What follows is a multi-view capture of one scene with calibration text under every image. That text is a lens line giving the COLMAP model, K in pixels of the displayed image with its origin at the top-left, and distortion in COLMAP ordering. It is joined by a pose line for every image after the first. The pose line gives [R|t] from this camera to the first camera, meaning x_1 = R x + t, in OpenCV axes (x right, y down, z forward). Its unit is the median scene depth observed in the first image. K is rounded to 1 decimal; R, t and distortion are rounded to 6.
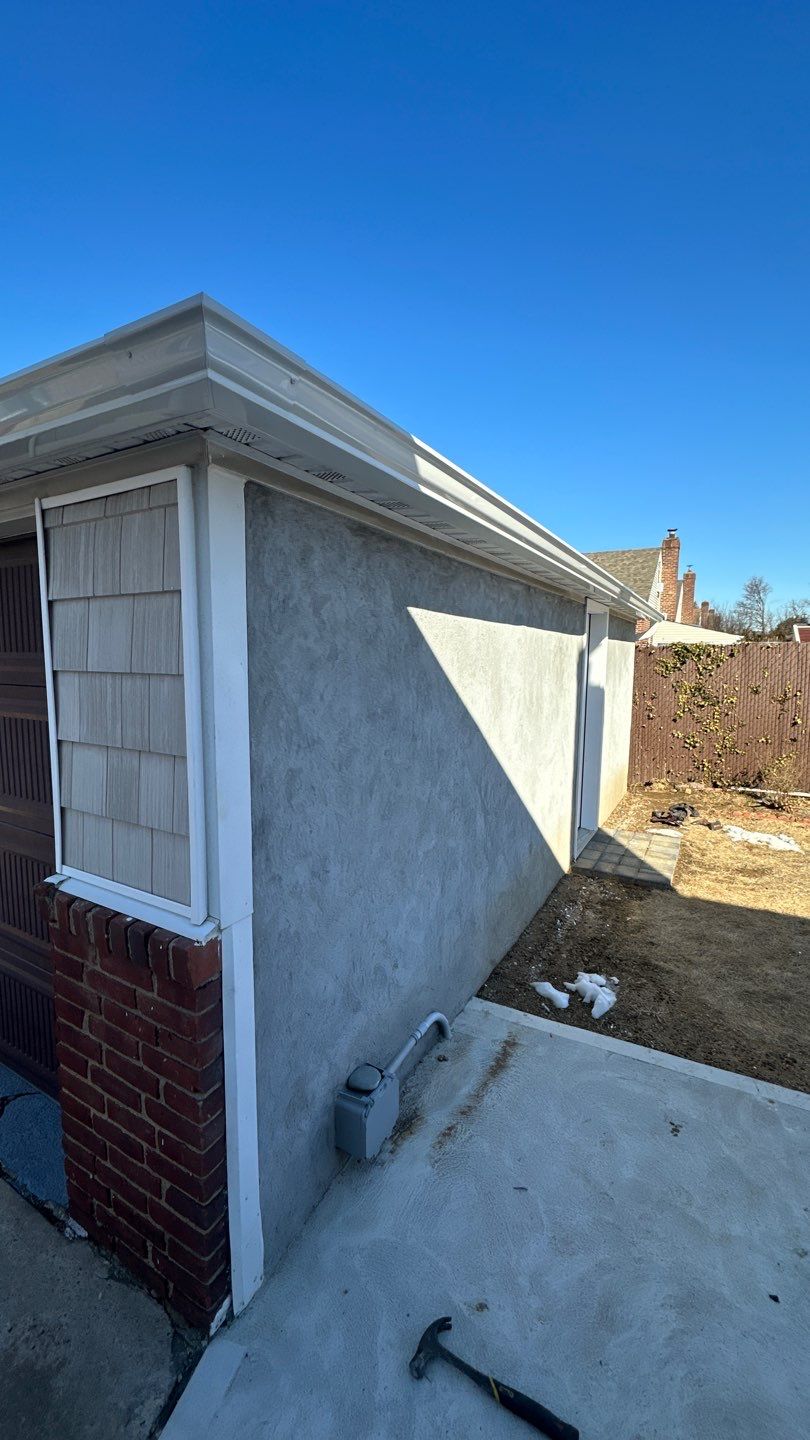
lens RADIAL K [[570.3, 0, 405.0], [0, 570.3, 720.0], [0, 0, 1]] dist [-0.001921, 0.000201]
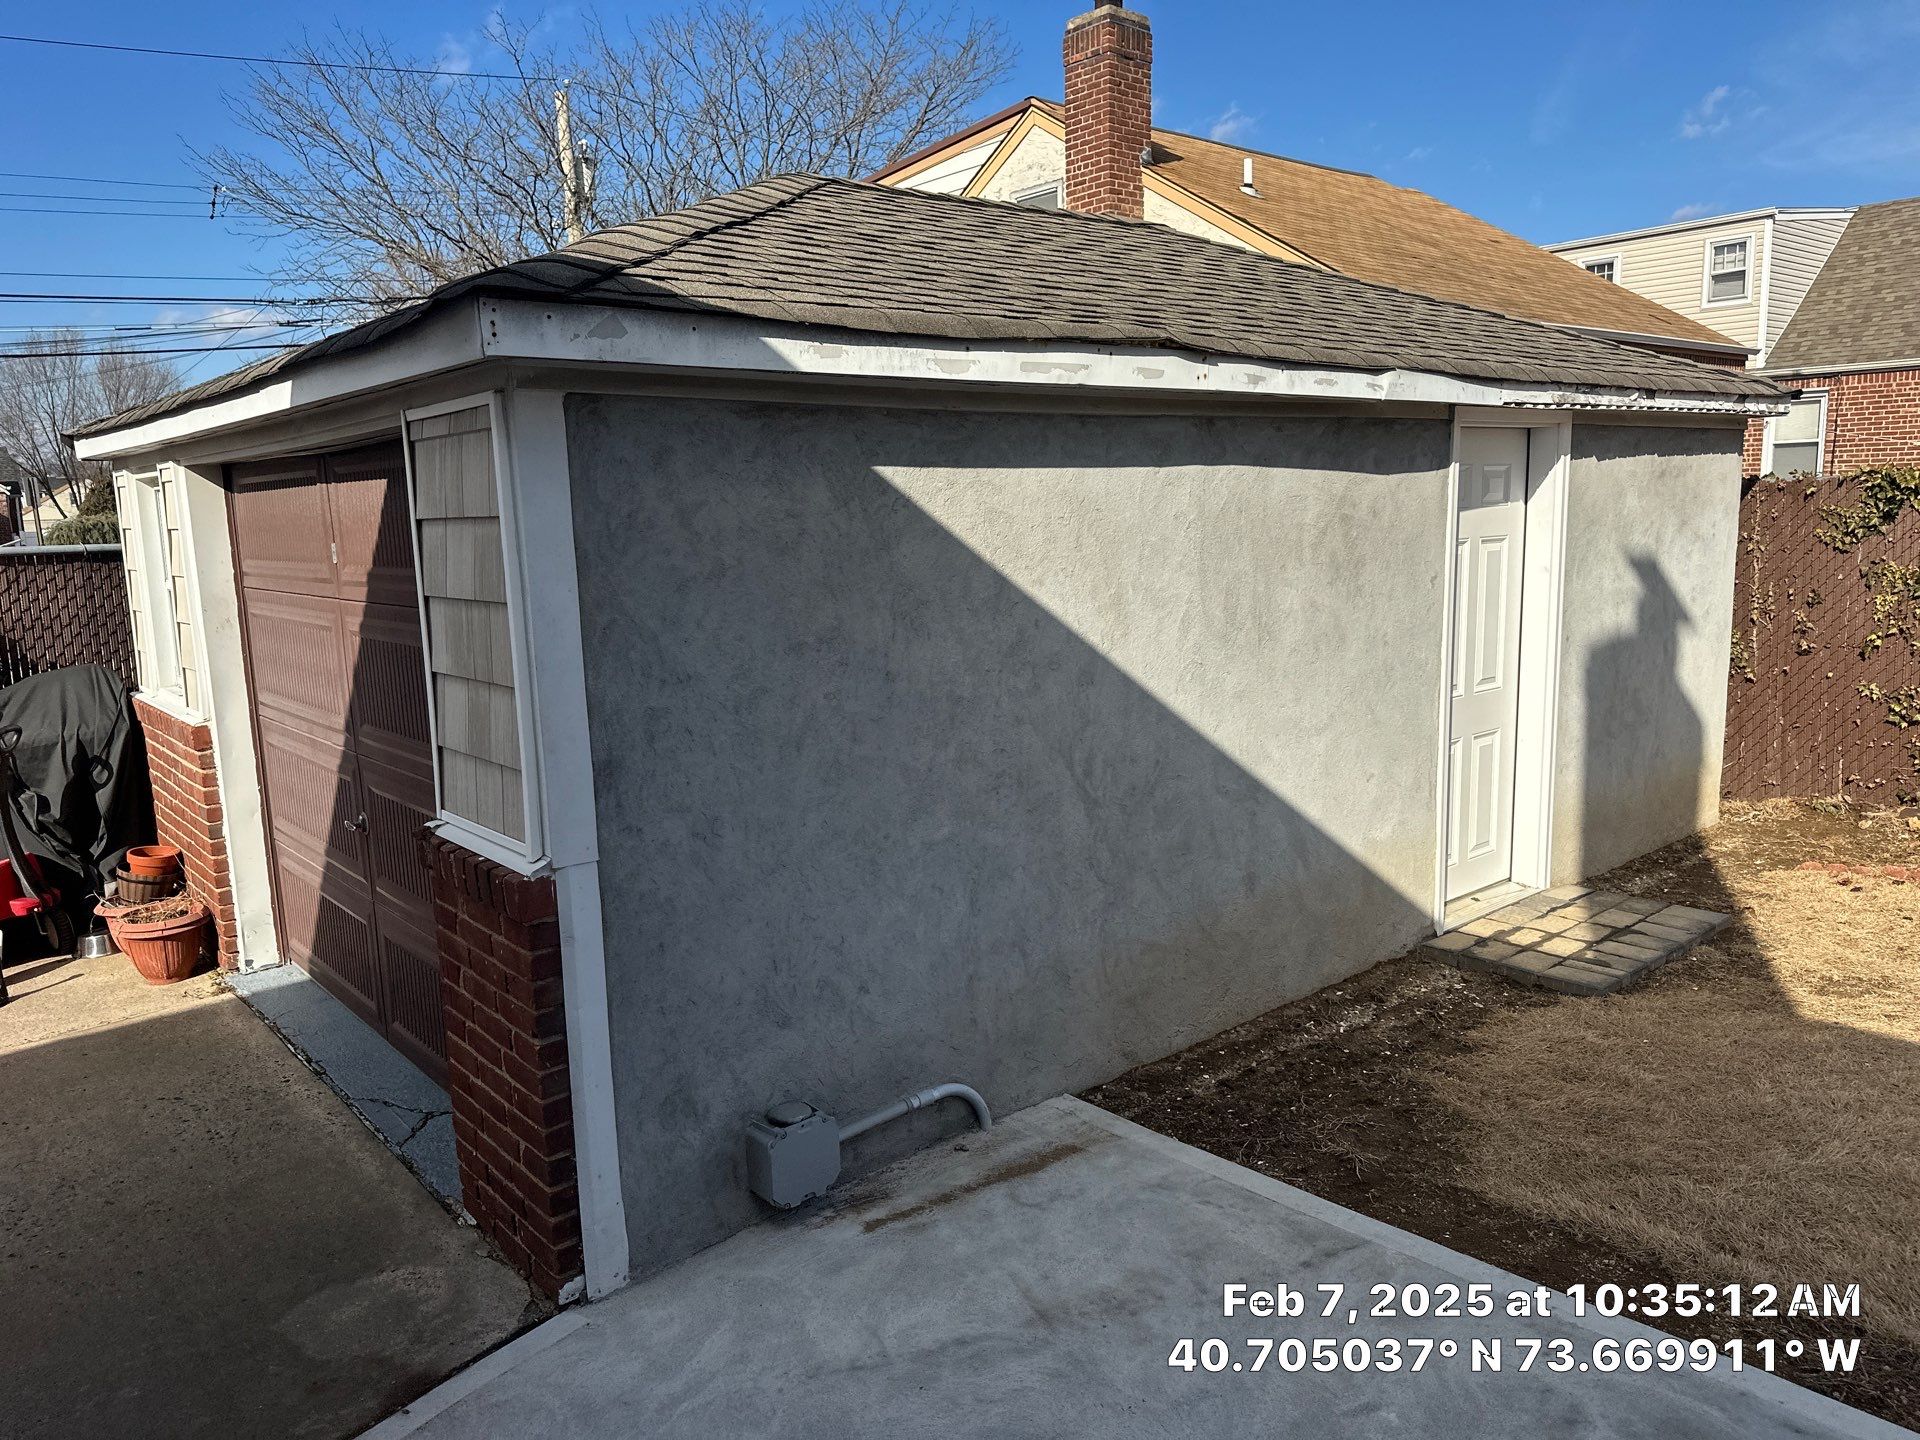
lens RADIAL K [[1329.3, 0, 967.0], [0, 1329.3, 731.7], [0, 0, 1]] dist [0.117199, -0.162699]
pose [[0.940076, 0.022352, -0.340233, 0.961720], [-0.003115, 0.998370, 0.056984, 0.005127], [0.340952, -0.052509, 0.938613, -0.765720]]
